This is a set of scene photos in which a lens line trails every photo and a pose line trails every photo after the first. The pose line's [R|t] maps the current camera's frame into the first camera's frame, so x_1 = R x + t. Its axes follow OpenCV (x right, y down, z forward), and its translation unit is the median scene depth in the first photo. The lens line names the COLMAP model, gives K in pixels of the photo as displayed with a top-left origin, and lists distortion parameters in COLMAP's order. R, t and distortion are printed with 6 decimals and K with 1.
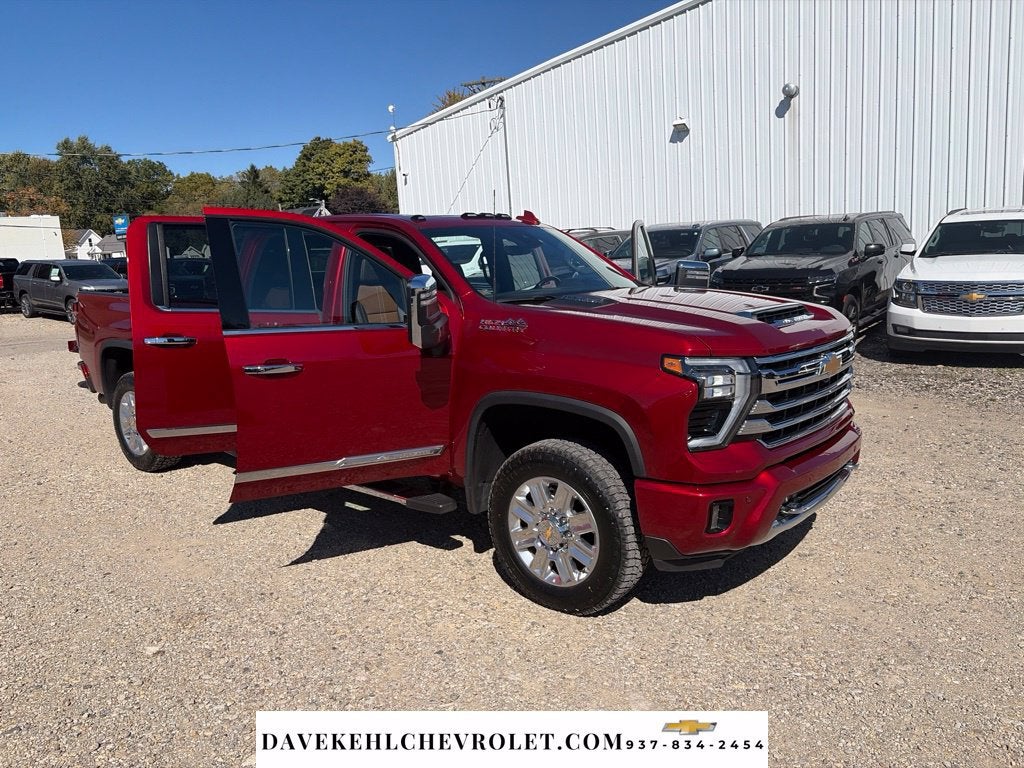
lens RADIAL K [[779.1, 0, 512.0], [0, 779.1, 384.0], [0, 0, 1]] dist [0.016170, -0.002927]
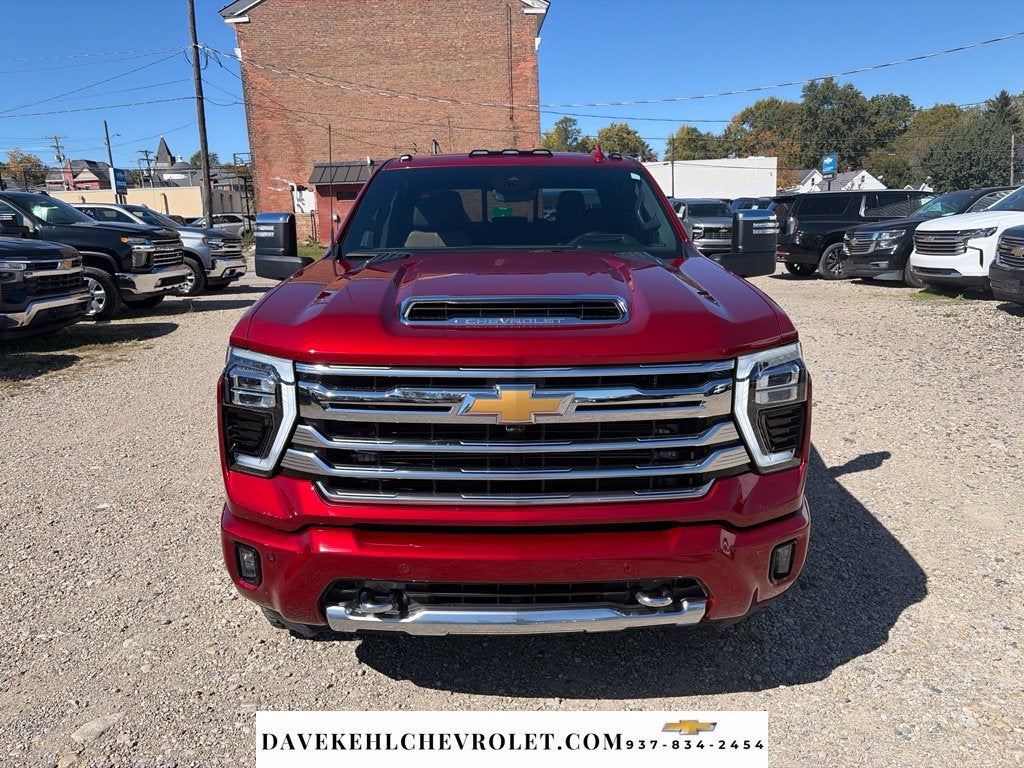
lens RADIAL K [[779.1, 0, 512.0], [0, 779.1, 384.0], [0, 0, 1]] dist [0.016170, -0.002927]
pose [[0.647757, 0.193395, -0.736891, 0.244071], [-0.138304, 0.981023, 0.135892, -0.034575], [0.749188, 0.013890, 0.662212, 0.179130]]
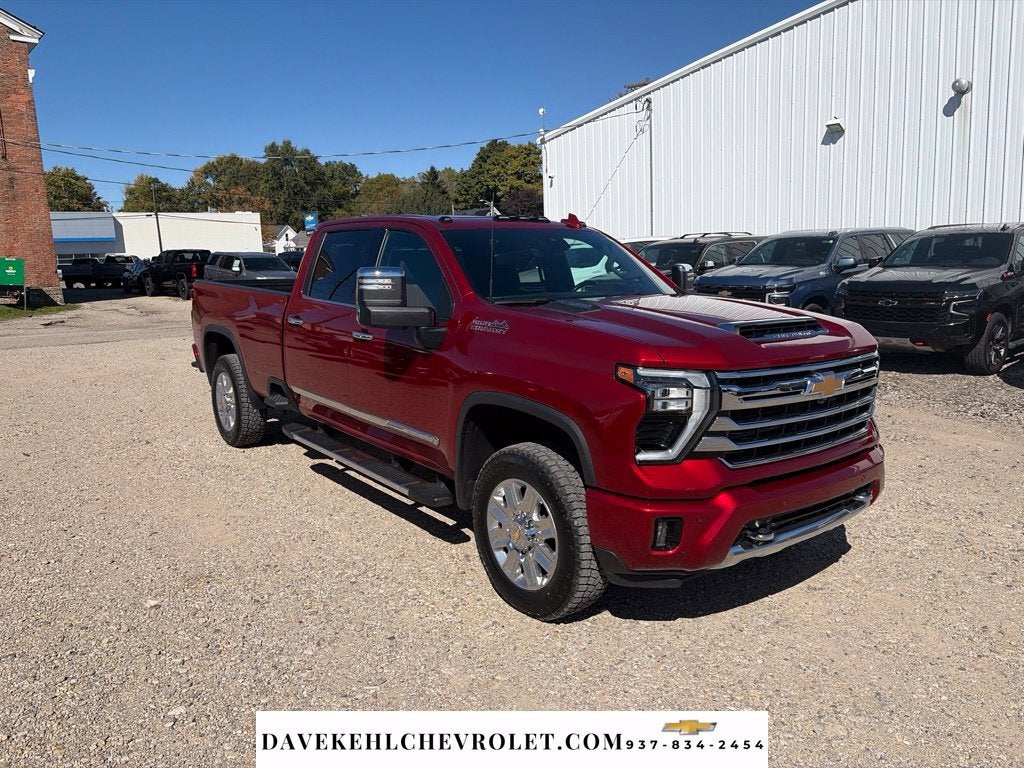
lens RADIAL K [[779.1, 0, 512.0], [0, 779.1, 384.0], [0, 0, 1]] dist [0.016170, -0.002927]
pose [[0.976595, 0.061034, -0.206244, 0.068813], [-0.061535, 0.998097, 0.003991, -0.001890], [0.206095, 0.008794, 0.978492, 0.004389]]
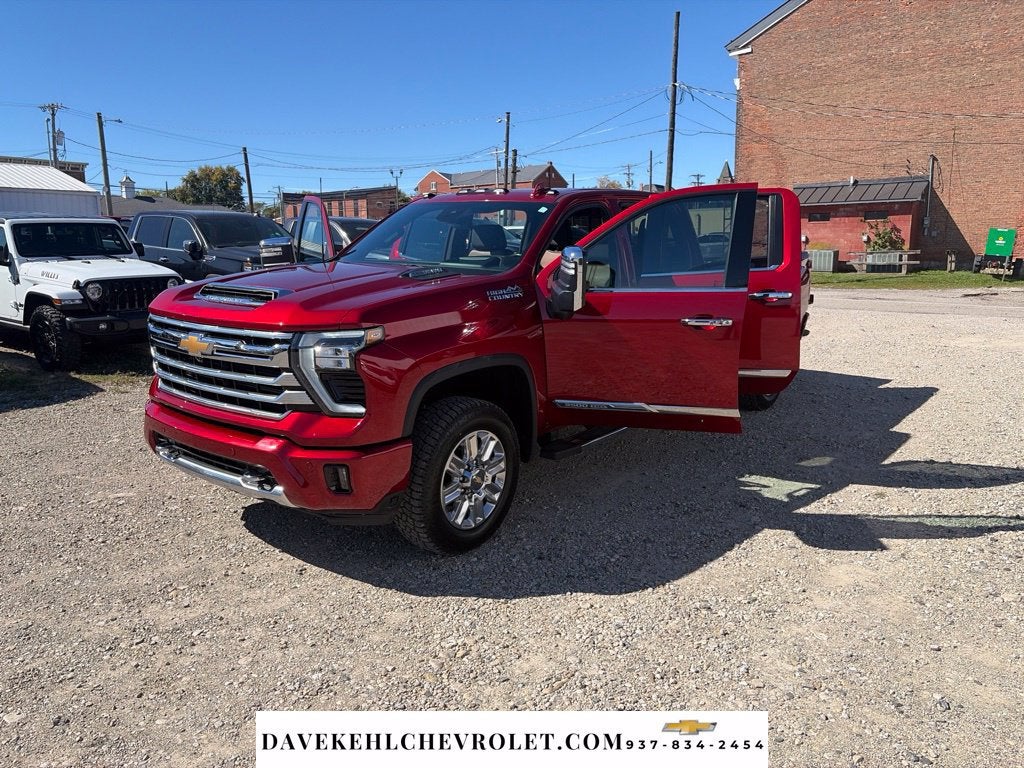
lens RADIAL K [[781.6, 0, 512.4], [0, 781.6, 390.2], [0, 0, 1]] dist [0.015330, -0.002337]
pose [[0.023405, 0.233835, -0.971995, 0.423298], [-0.171581, 0.958774, 0.226523, -0.080521], [0.984892, 0.161474, 0.062561, 0.399246]]
